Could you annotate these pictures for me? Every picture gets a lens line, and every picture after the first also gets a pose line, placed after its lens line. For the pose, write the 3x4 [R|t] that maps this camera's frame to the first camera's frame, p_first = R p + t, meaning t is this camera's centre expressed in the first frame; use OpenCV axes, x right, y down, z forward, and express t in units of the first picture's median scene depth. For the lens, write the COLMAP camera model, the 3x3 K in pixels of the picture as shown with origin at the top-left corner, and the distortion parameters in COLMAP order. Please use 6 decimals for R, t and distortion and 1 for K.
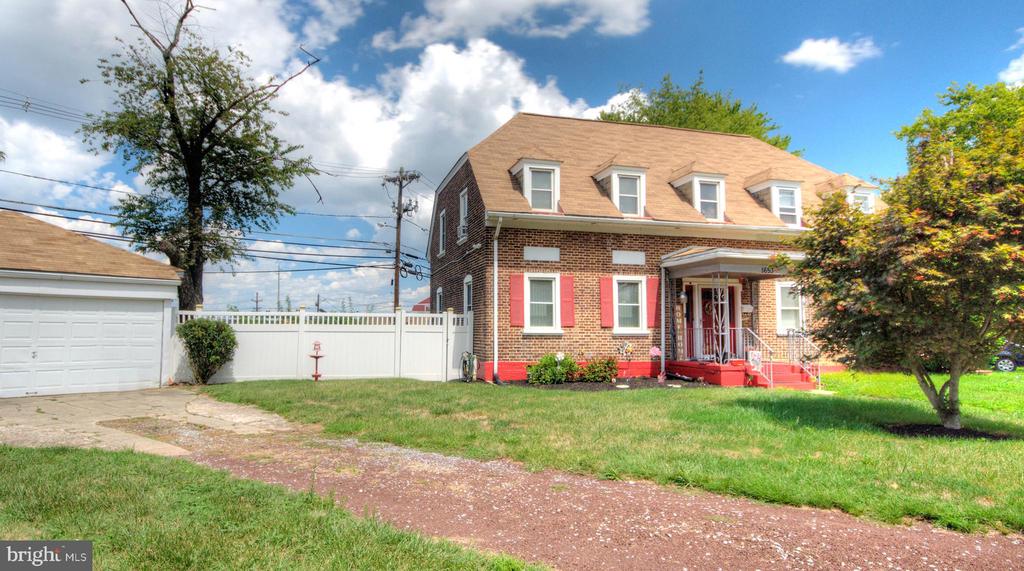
lens RADIAL K [[563.1, 0, 474.9], [0, 563.1, 287.1], [0, 0, 1]] dist [-0.006509, -0.001020]
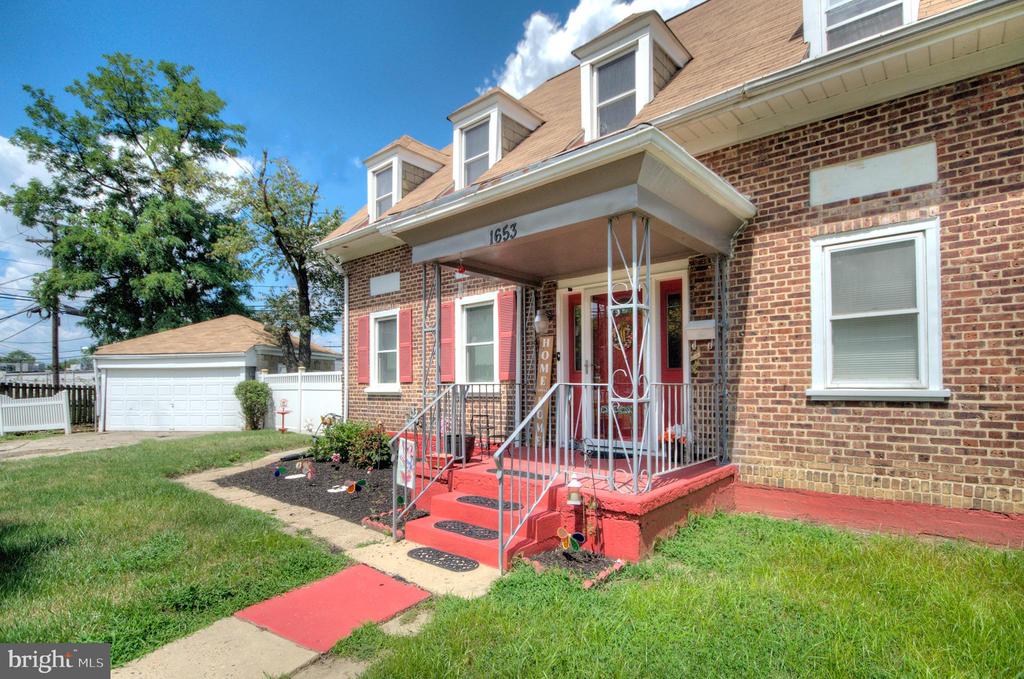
lens RADIAL K [[515.8, 0, 519.0], [0, 515.8, 371.2], [0, 0, 1]] dist [-0.008303, -0.001782]
pose [[0.567924, -0.029696, -0.822545, 0.748899], [0.073567, 0.997181, 0.014794, 0.055361], [0.819786, -0.068914, 0.568508, 0.734210]]
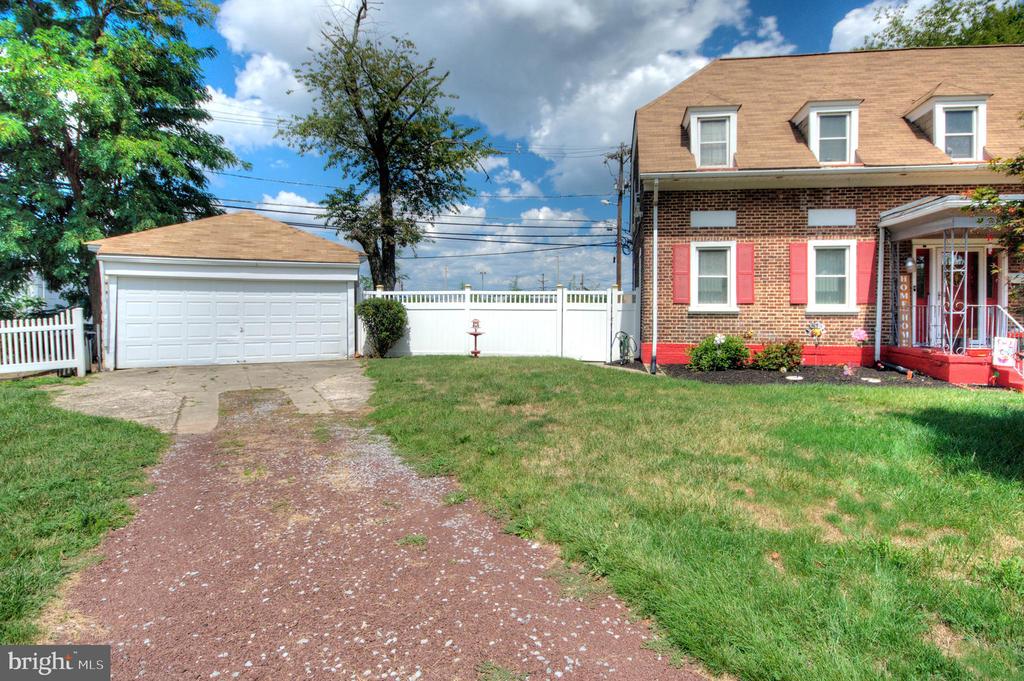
lens RADIAL K [[528.3, 0, 543.6], [0, 528.3, 310.9], [0, 0, 1]] dist [-0.015478, 0.000475]
pose [[0.929700, 0.000602, -0.368316, 0.170249], [0.030222, 0.996502, 0.077917, 0.009765], [0.367074, -0.083571, 0.926430, 0.147913]]
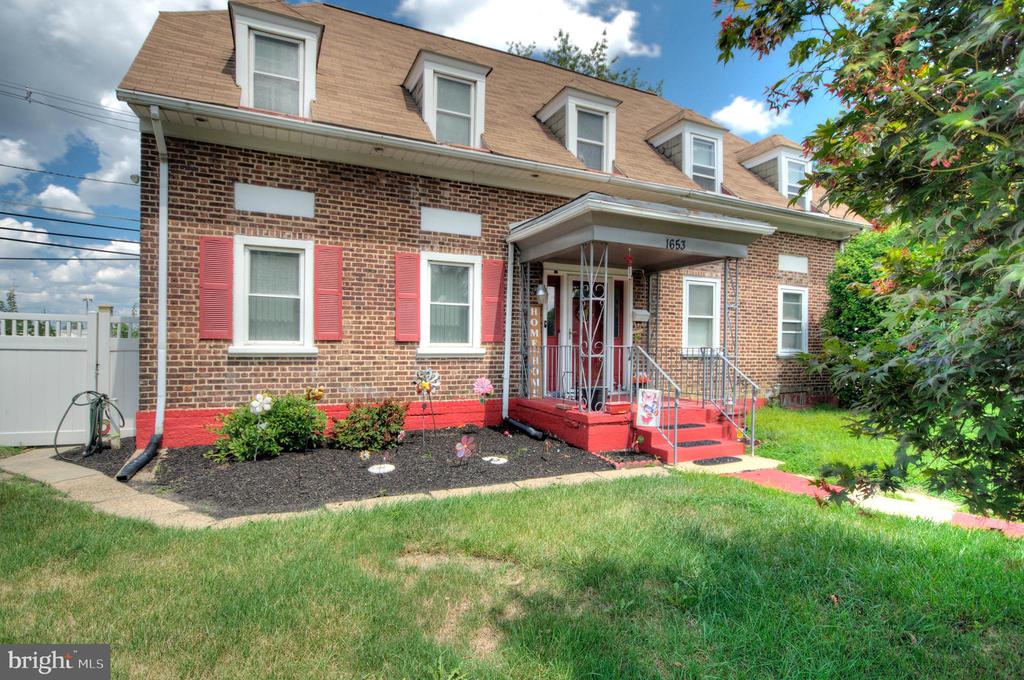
lens RADIAL K [[520.7, 0, 511.6], [0, 520.7, 347.6], [0, 0, 1]] dist [-0.003524, -0.001673]
pose [[0.981198, 0.004682, 0.192945, 0.235052], [-0.020104, 0.996747, 0.078051, 0.033214], [-0.191952, -0.080463, 0.978100, 0.464365]]
